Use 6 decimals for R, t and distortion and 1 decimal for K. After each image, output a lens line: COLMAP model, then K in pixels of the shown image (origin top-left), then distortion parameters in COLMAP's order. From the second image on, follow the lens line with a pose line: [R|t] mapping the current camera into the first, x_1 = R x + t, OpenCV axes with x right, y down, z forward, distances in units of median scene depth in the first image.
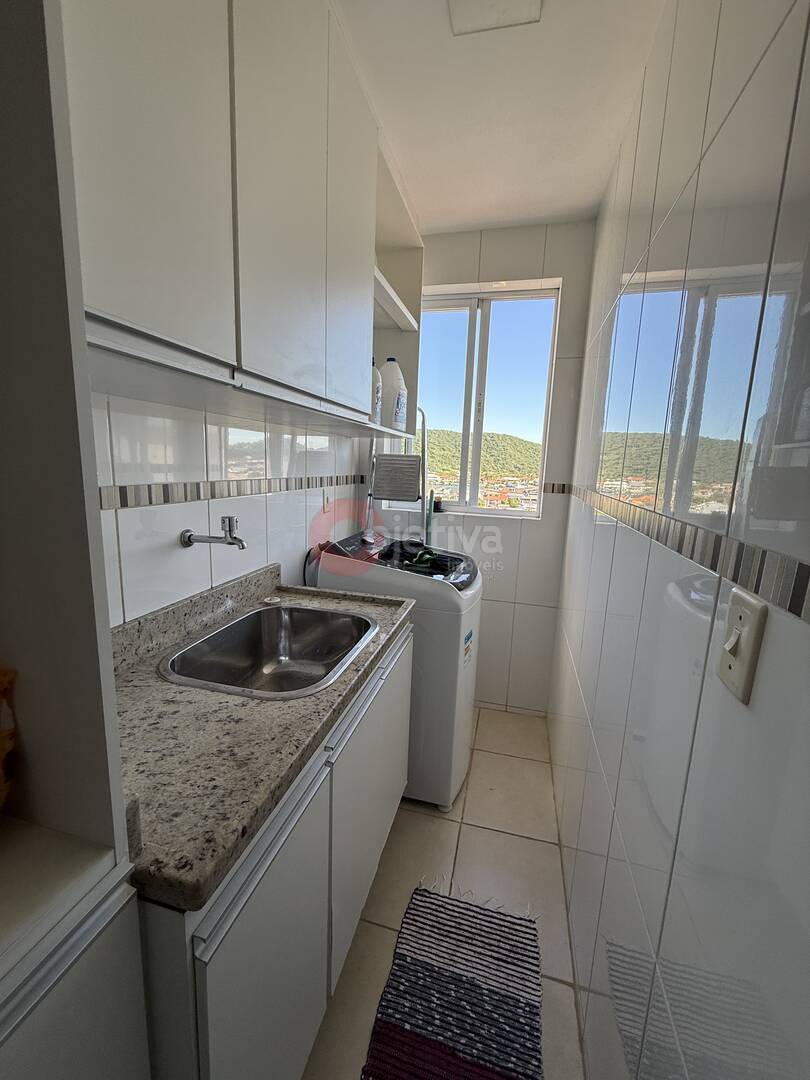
lens RADIAL K [[431.8, 0, 406.3], [0, 431.8, 534.2], [0, 0, 1]] dist [-0.000357, 0.000148]
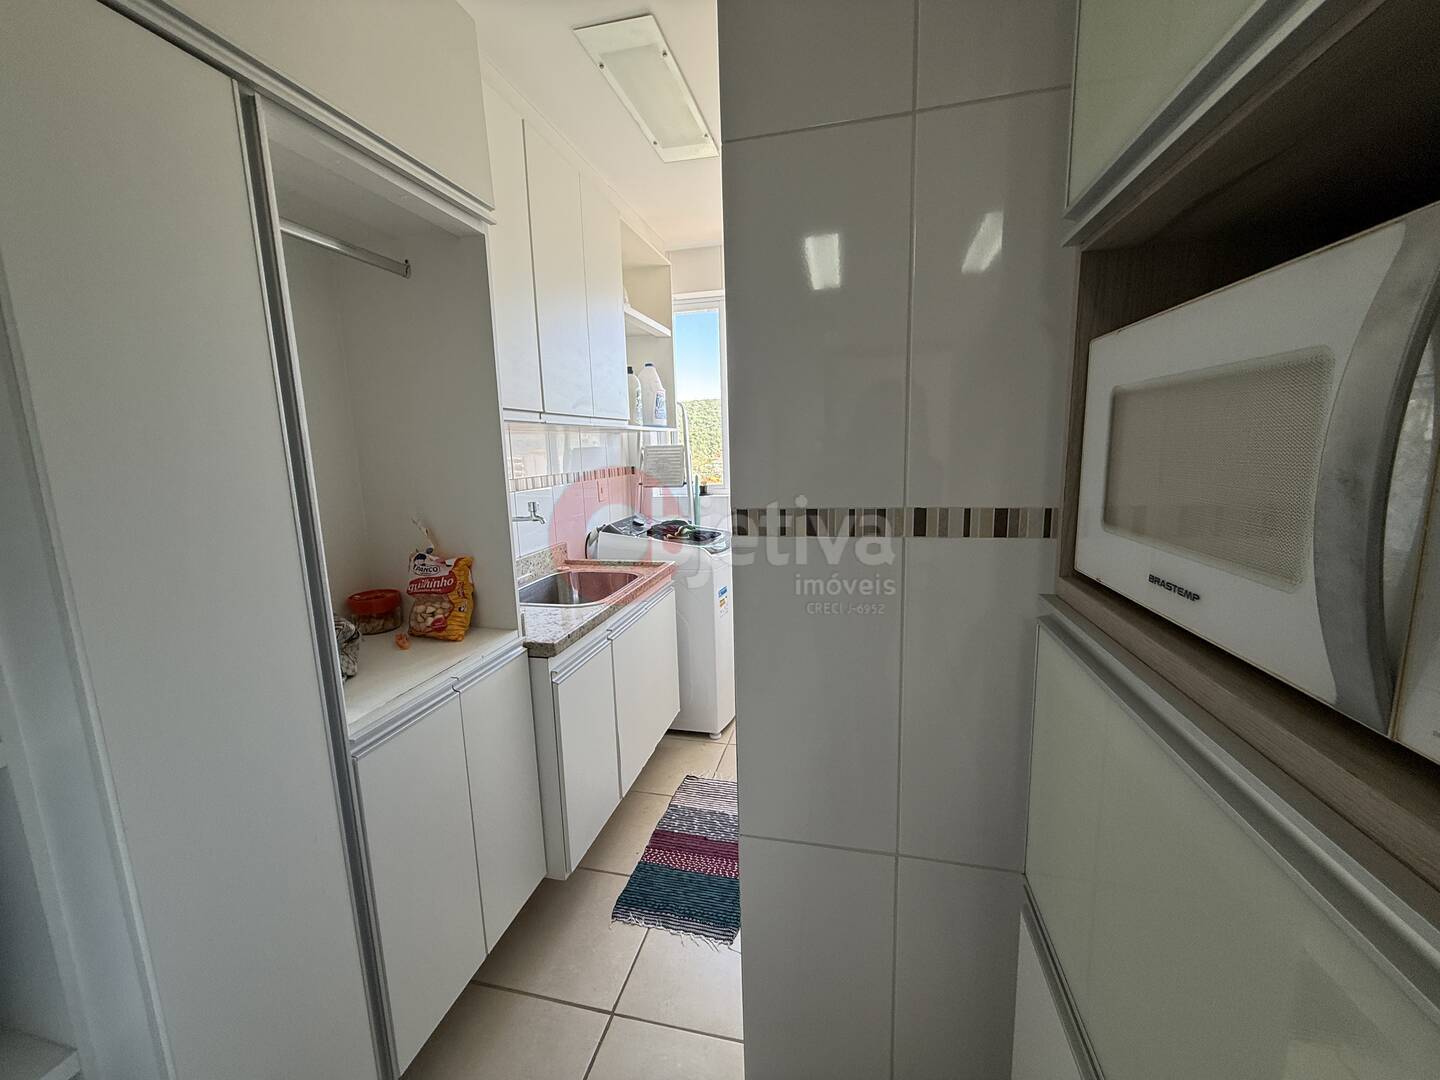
lens RADIAL K [[575.7, 0, 713.6], [0, 575.7, 537.5], [0, 0, 1]] dist [-0.000357, 0.000148]
pose [[0.997652, -0.068439, -0.002558, 0.124736], [0.068427, 0.997645, -0.004644, 0.083748], [0.002870, 0.004458, 0.999986, -0.603964]]
